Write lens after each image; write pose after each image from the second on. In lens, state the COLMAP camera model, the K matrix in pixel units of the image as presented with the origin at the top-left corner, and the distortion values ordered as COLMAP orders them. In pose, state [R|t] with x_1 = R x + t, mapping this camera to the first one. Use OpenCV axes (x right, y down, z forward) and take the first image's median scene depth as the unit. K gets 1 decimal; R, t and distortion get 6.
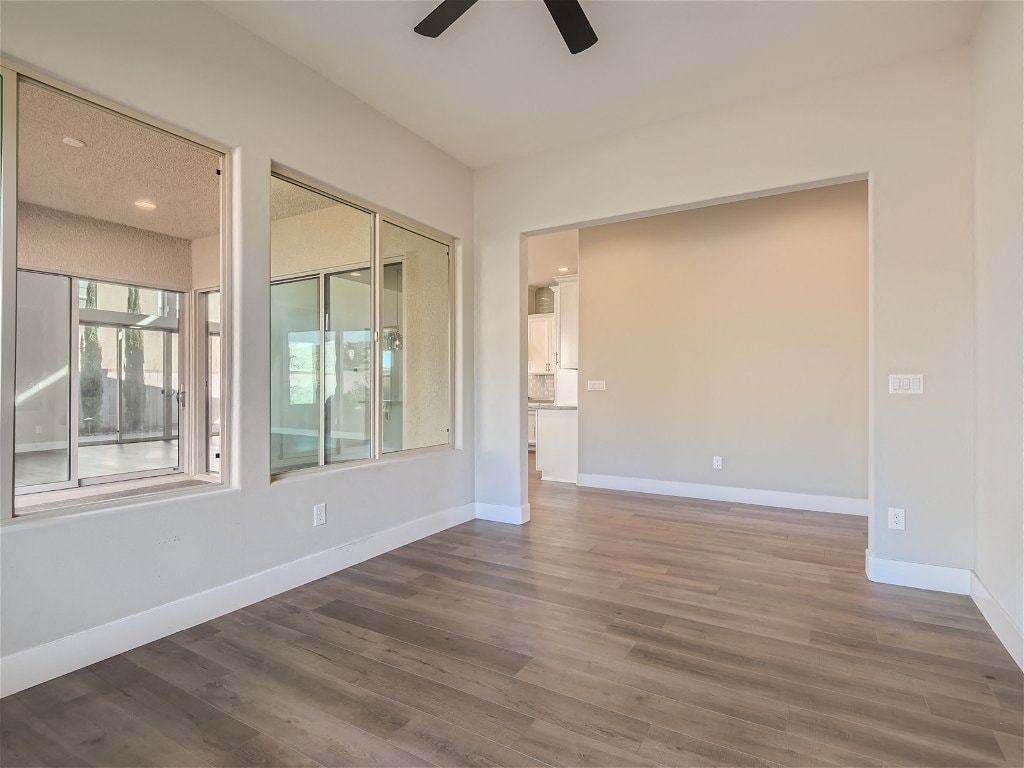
lens RADIAL K [[526.8, 0, 513.2], [0, 526.8, 380.2], [0, 0, 1]] dist [-0.002557, -0.001959]
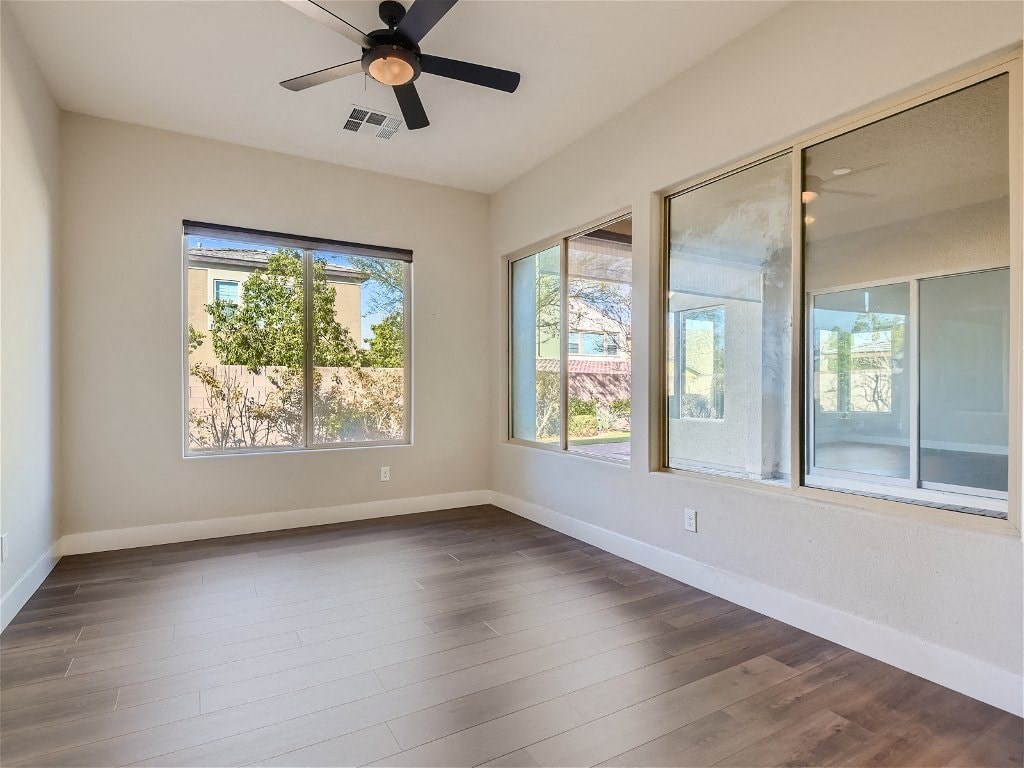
lens RADIAL K [[526.8, 0, 513.2], [0, 526.8, 380.2], [0, 0, 1]] dist [-0.002557, -0.001959]
pose [[-0.487107, -0.010182, -0.873283, 0.642381], [0.009832, 0.999805, -0.017141, 0.010370], [0.873287, -0.016936, -0.486912, 1.186181]]
